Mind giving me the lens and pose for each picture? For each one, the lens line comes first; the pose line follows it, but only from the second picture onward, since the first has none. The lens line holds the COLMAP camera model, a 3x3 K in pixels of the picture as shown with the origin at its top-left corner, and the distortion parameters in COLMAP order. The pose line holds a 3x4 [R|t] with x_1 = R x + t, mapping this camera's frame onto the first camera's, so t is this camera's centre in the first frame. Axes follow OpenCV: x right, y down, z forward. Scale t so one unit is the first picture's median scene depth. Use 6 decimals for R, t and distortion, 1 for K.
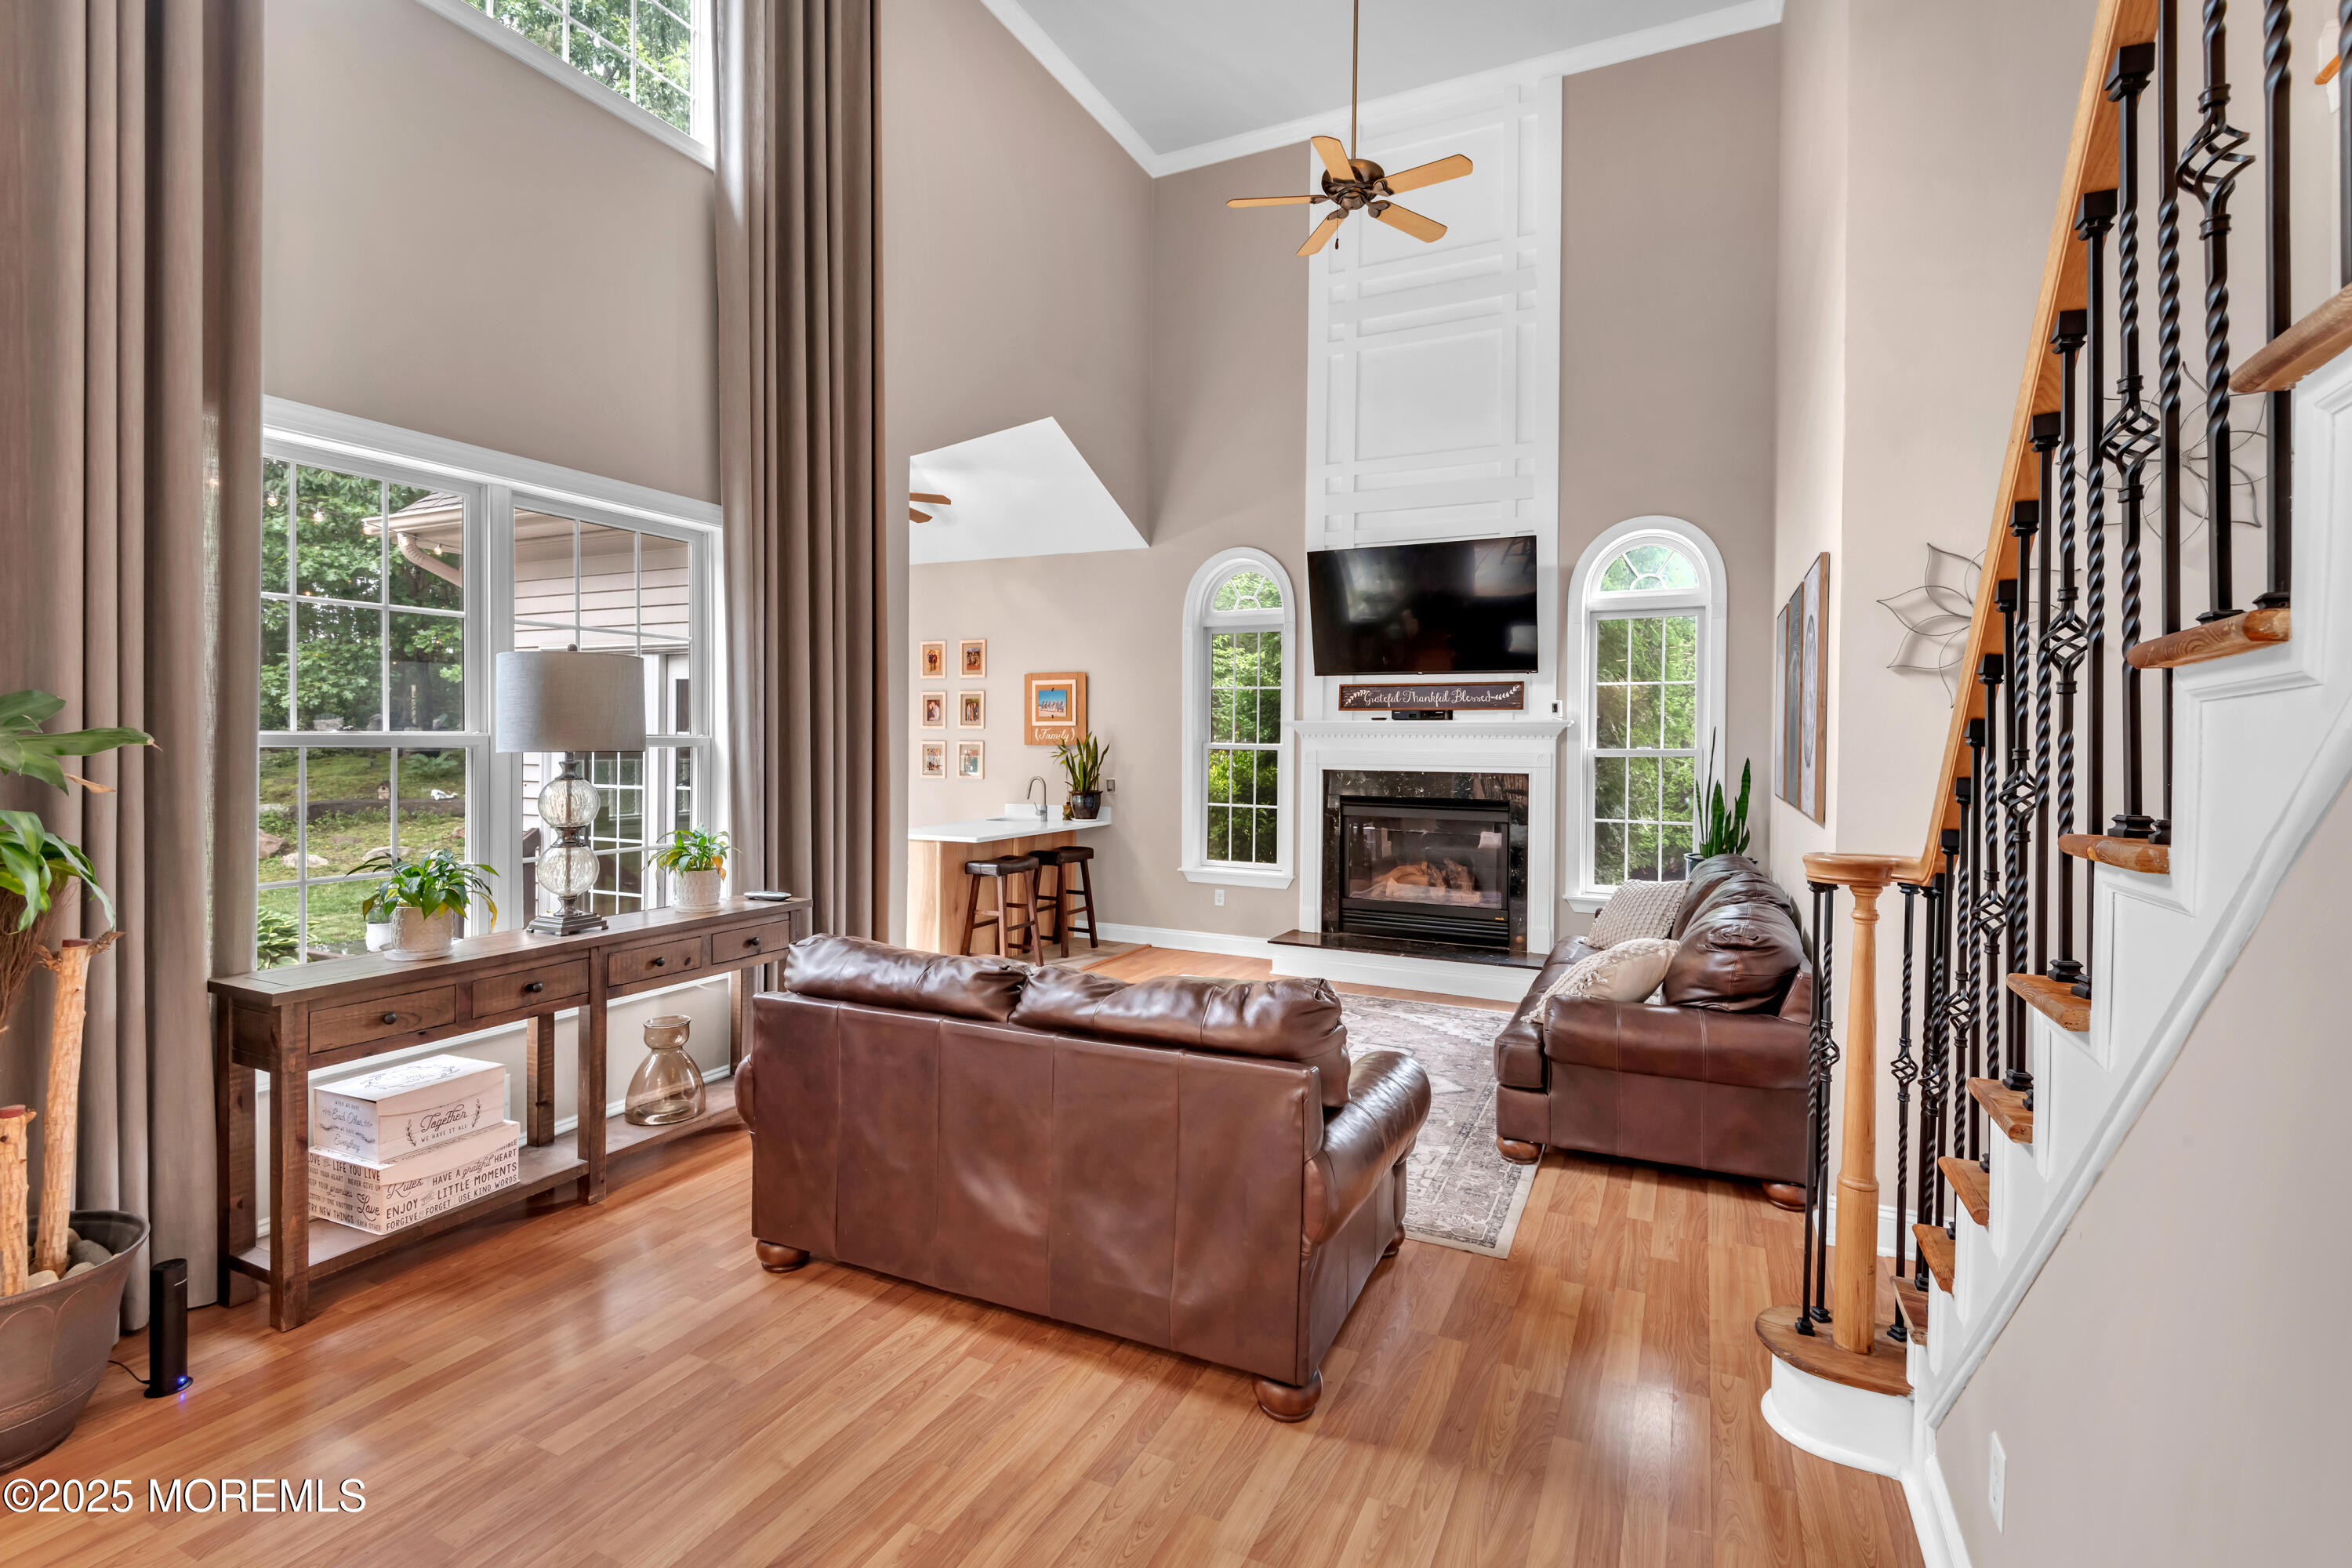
lens RADIAL K [[1074.8, 0, 1170.3], [0, 1074.8, 752.8], [0, 0, 1]] dist [0.019566, -0.009907]
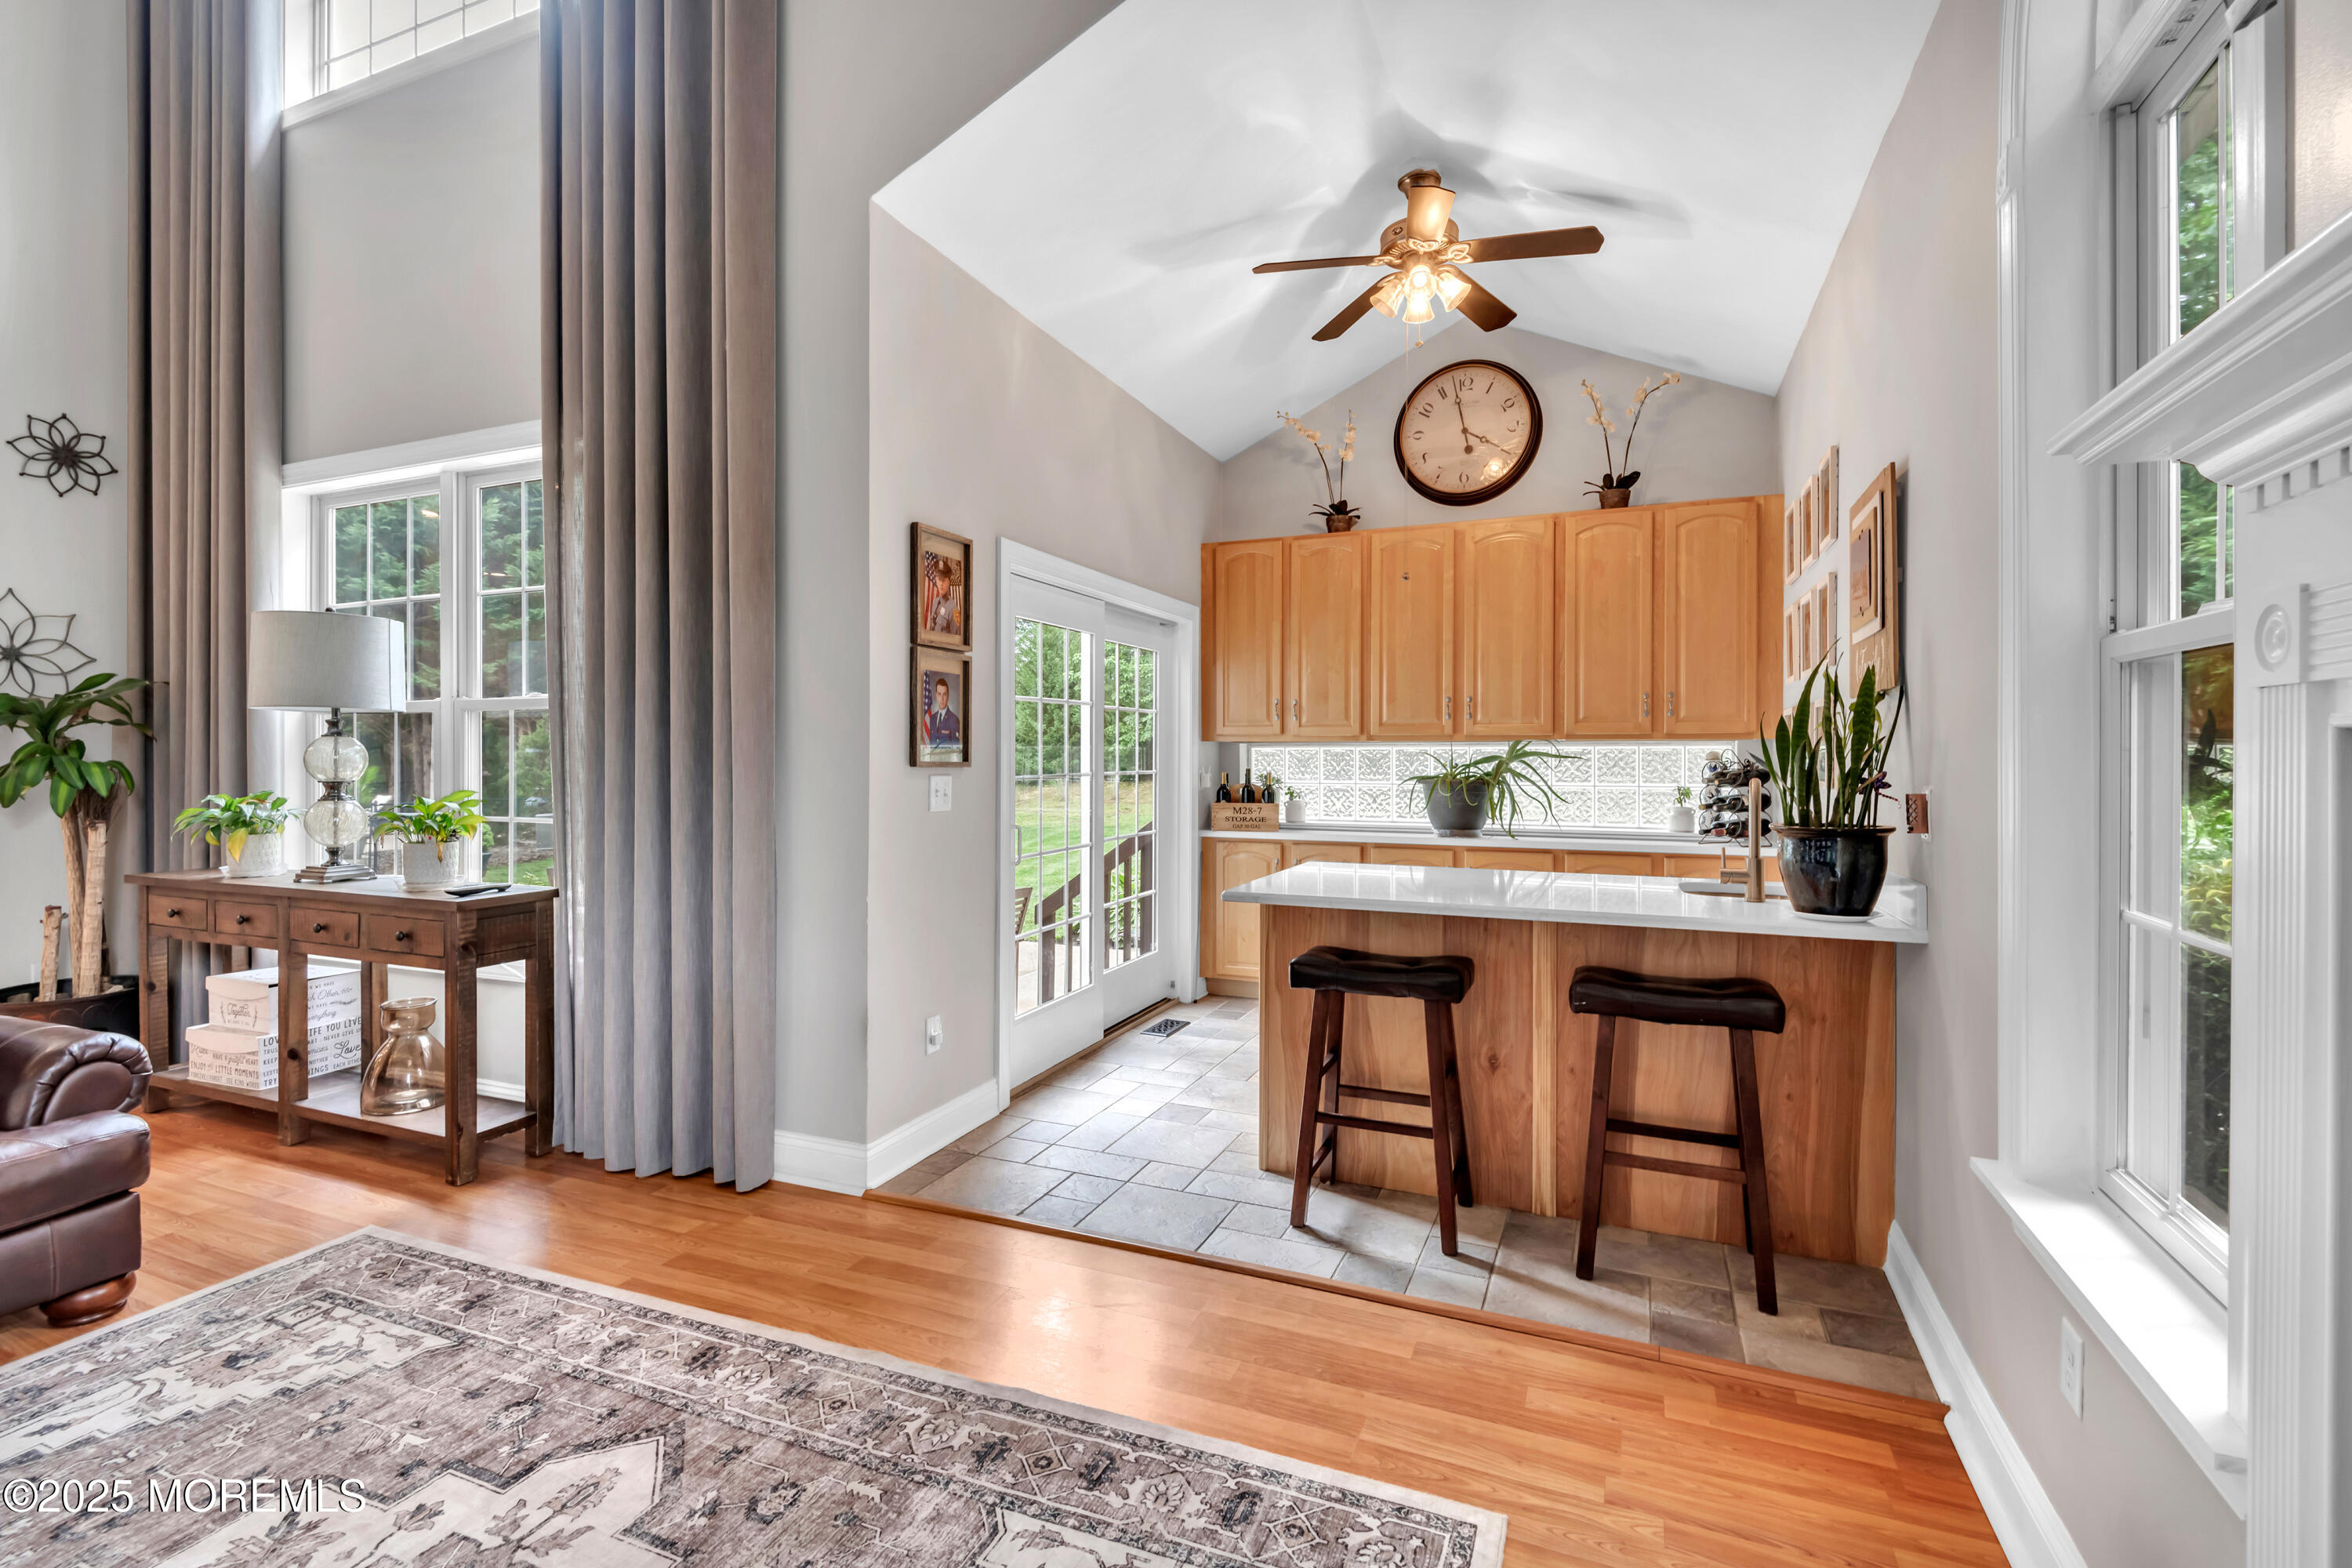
lens RADIAL K [[1074.8, 0, 1180.4], [0, 1074.8, 751.6], [0, 0, 1]] dist [0.019566, -0.009907]
pose [[0.056231, -0.006718, -0.998395, 0.292202], [-0.011072, 0.999912, -0.007352, 0.020555], [0.998356, 0.011468, 0.056152, 0.947725]]
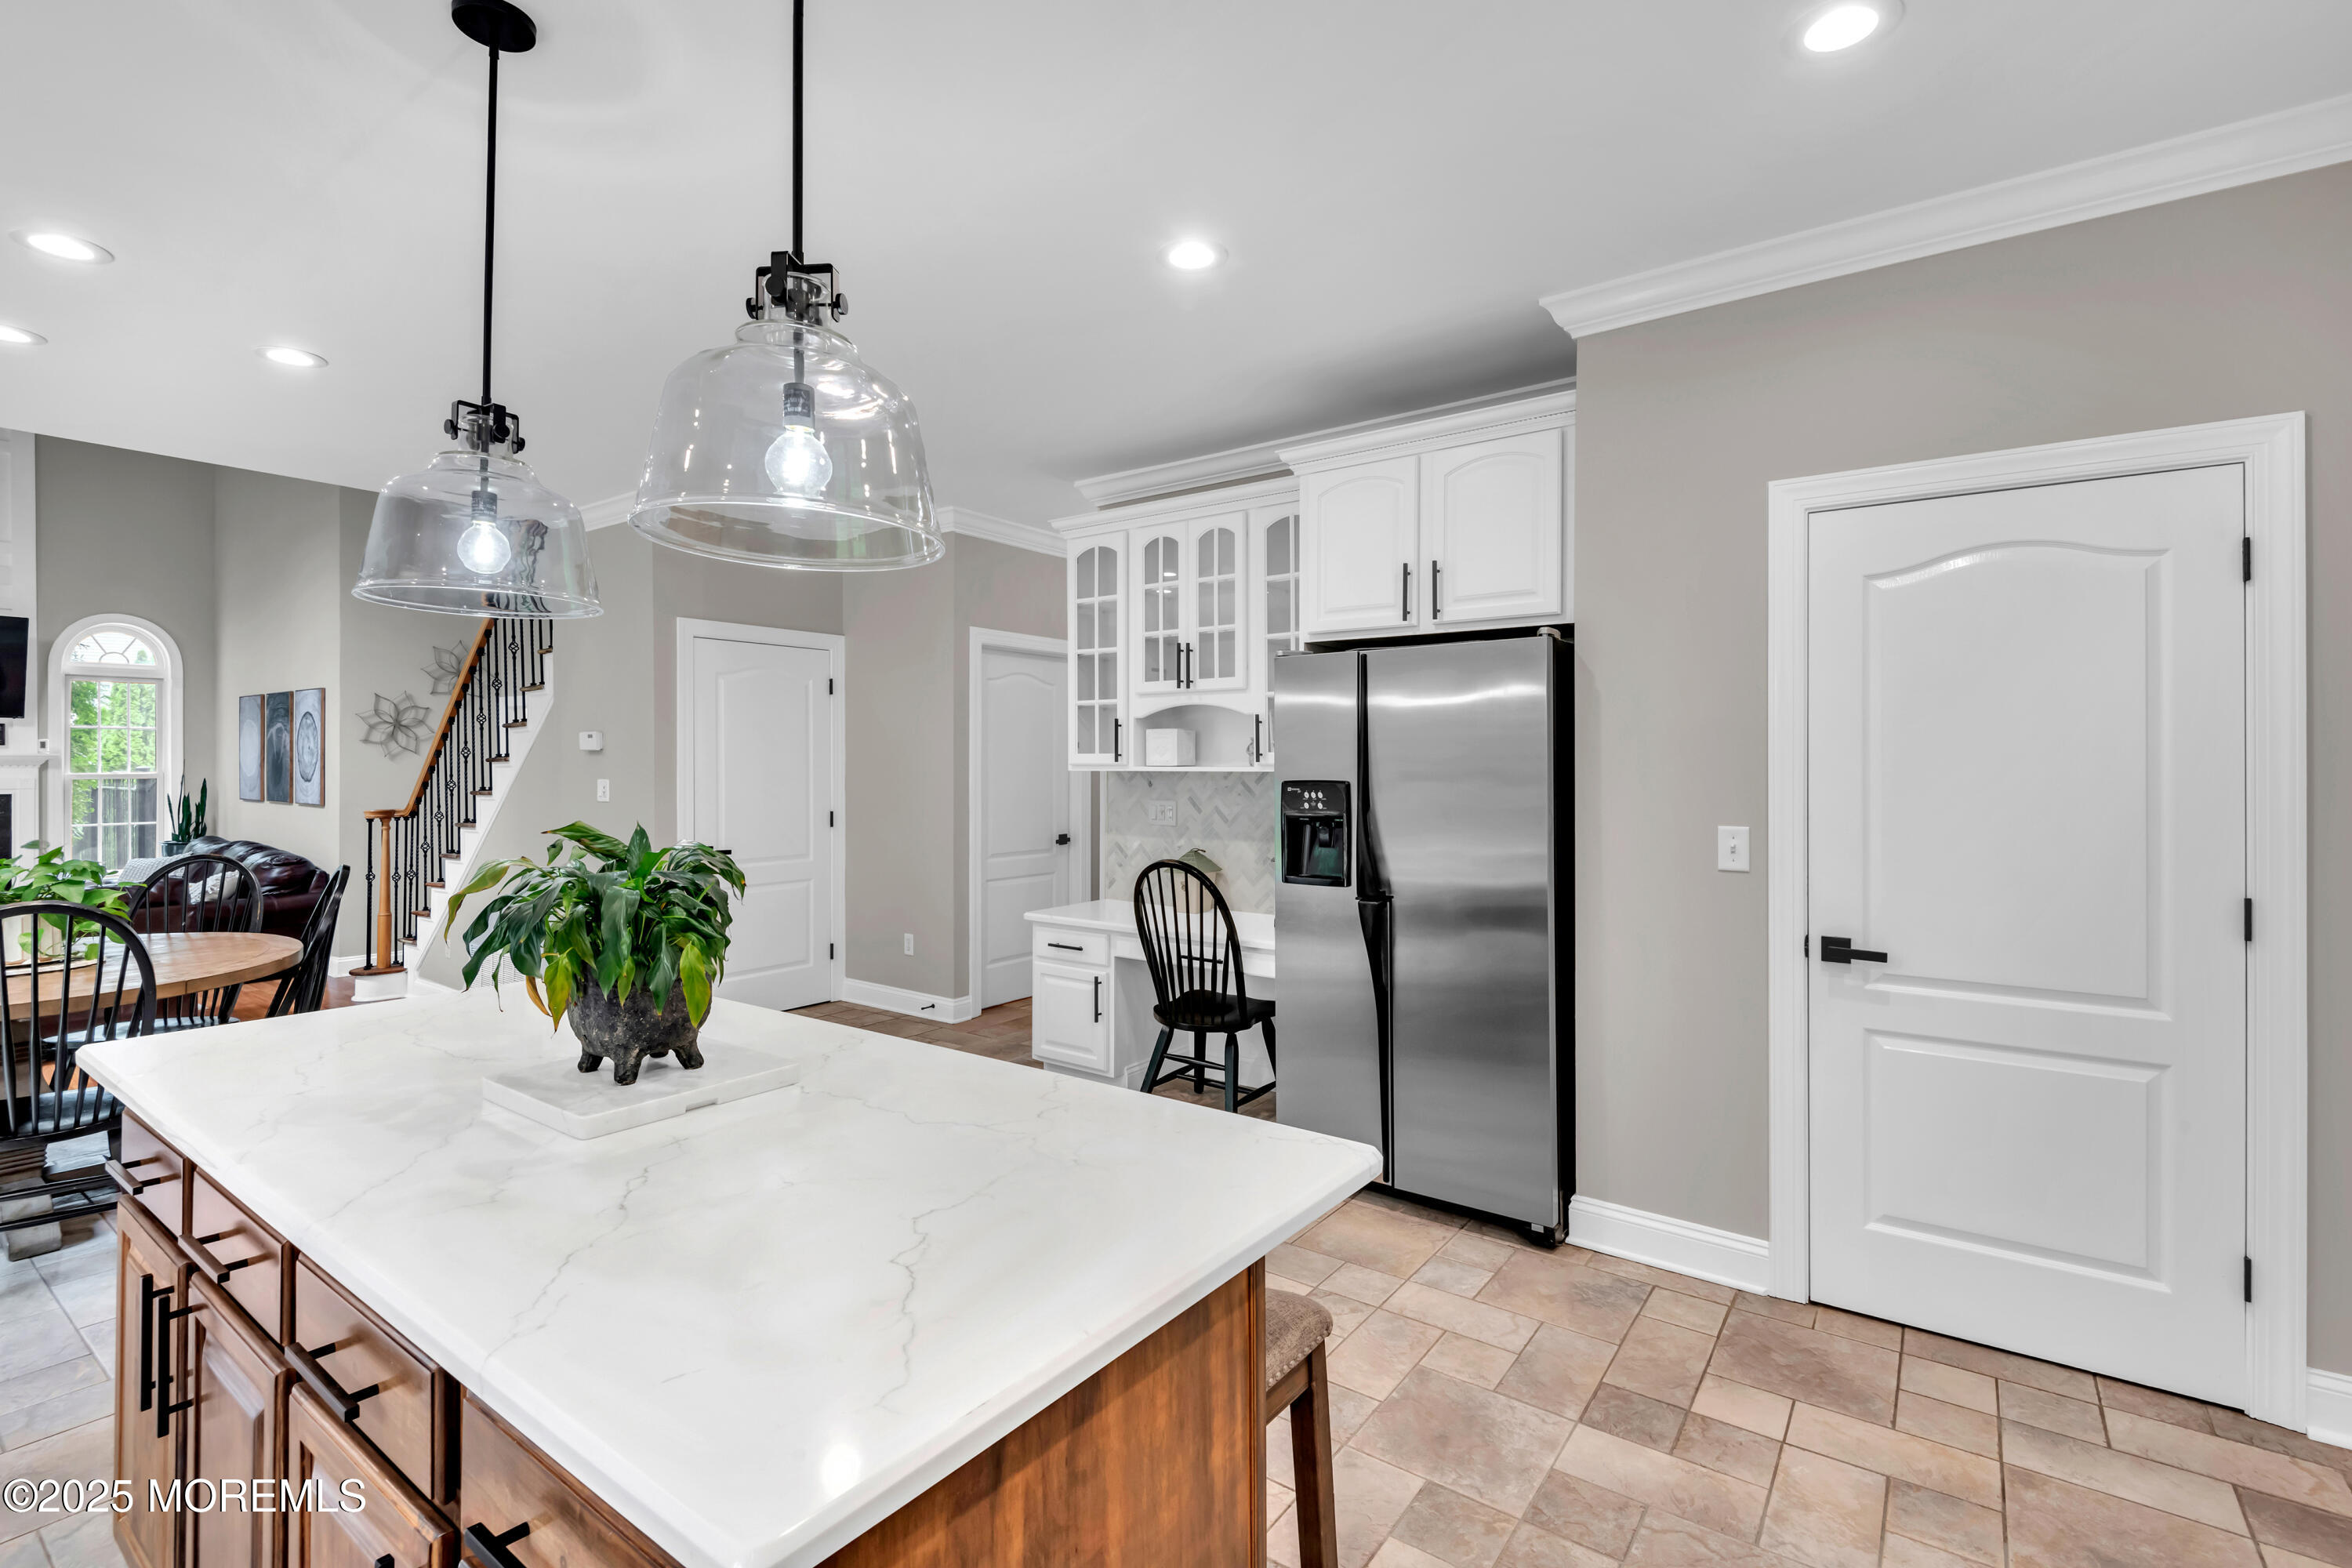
lens RADIAL K [[1074.8, 0, 1163.4], [0, 1074.8, 771.8], [0, 0, 1]] dist [0.019566, -0.009907]
pose [[0.182697, -0.017874, 0.983007, -0.719459], [0.012998, 0.999791, 0.015763, -0.010828], [-0.983083, 0.009898, 0.182891, -0.632726]]
